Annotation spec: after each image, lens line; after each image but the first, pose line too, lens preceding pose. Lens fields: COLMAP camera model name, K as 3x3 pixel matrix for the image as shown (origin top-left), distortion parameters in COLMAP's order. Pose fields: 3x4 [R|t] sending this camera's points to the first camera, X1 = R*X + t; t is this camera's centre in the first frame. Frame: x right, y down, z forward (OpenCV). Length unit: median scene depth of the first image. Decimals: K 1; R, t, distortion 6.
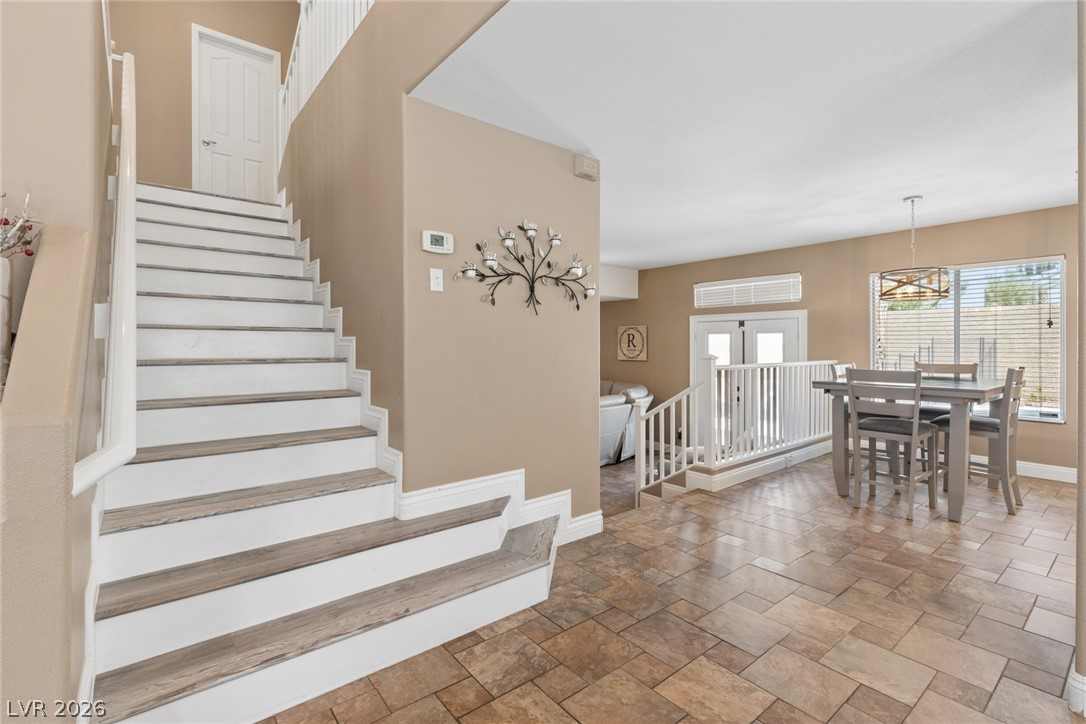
lens RADIAL K [[495.1, 0, 540.3], [0, 495.1, 353.3], [0, 0, 1]] dist [0.006179, 0.000371]
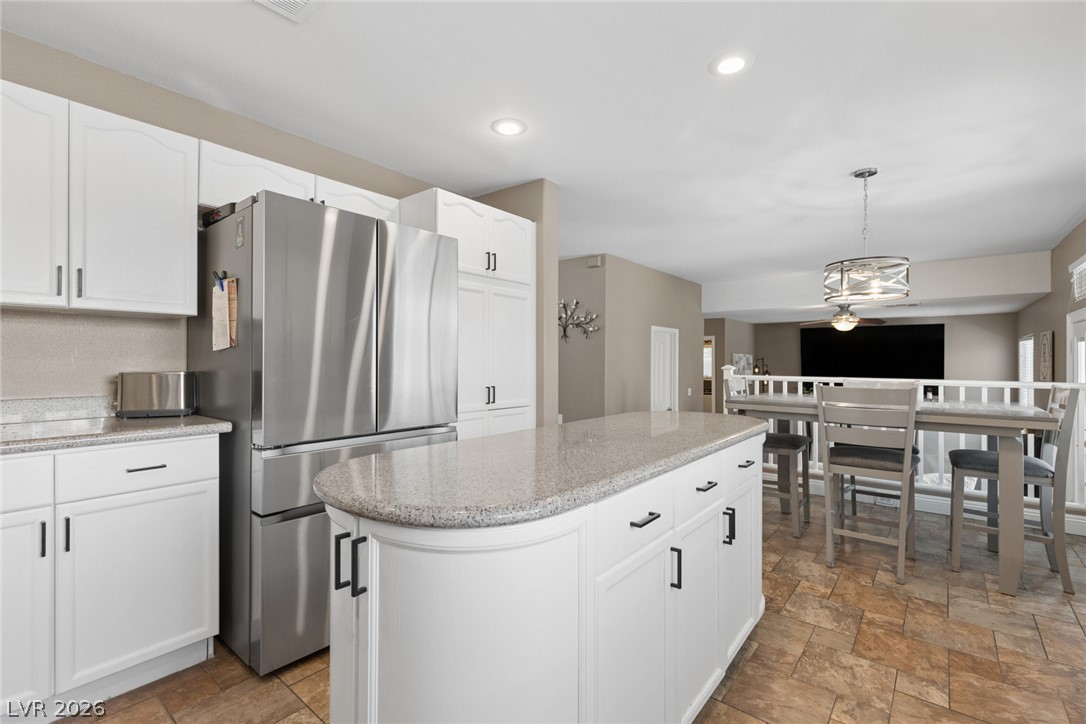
lens RADIAL K [[495.1, 0, 540.9], [0, 495.1, 359.7], [0, 0, 1]] dist [0.006179, 0.000371]
pose [[0.218070, 0.001110, -0.975933, 1.997369], [-0.007970, 0.999968, -0.000643, -0.003368], [0.975901, 0.007918, 0.218072, 0.428457]]
